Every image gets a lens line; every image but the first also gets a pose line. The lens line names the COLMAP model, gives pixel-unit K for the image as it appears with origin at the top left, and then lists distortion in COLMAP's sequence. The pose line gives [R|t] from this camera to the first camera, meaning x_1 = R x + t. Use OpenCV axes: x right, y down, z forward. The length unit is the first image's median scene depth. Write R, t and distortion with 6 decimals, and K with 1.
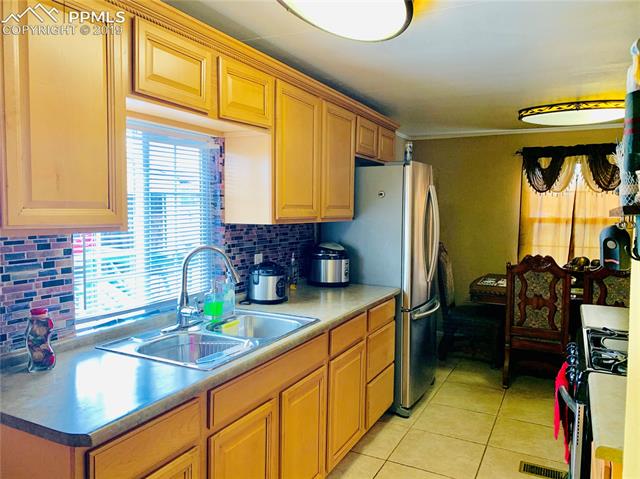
lens RADIAL K [[504.0, 0, 318.3], [0, 504.0, 236.7], [0, 0, 1]] dist [0.097591, -0.009333]
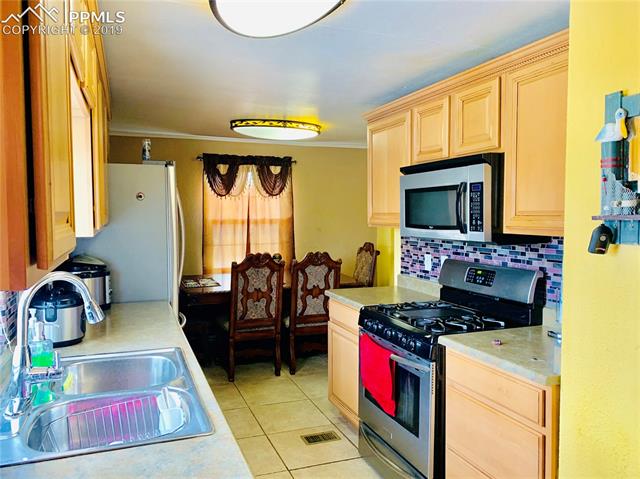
lens RADIAL K [[504.0, 0, 318.3], [0, 504.0, 236.7], [0, 0, 1]] dist [0.097591, -0.009333]
pose [[0.677990, -0.051171, 0.733288, -0.277643], [0.054379, 0.998332, 0.019388, -0.013353], [-0.733057, 0.026730, 0.679642, 0.154338]]
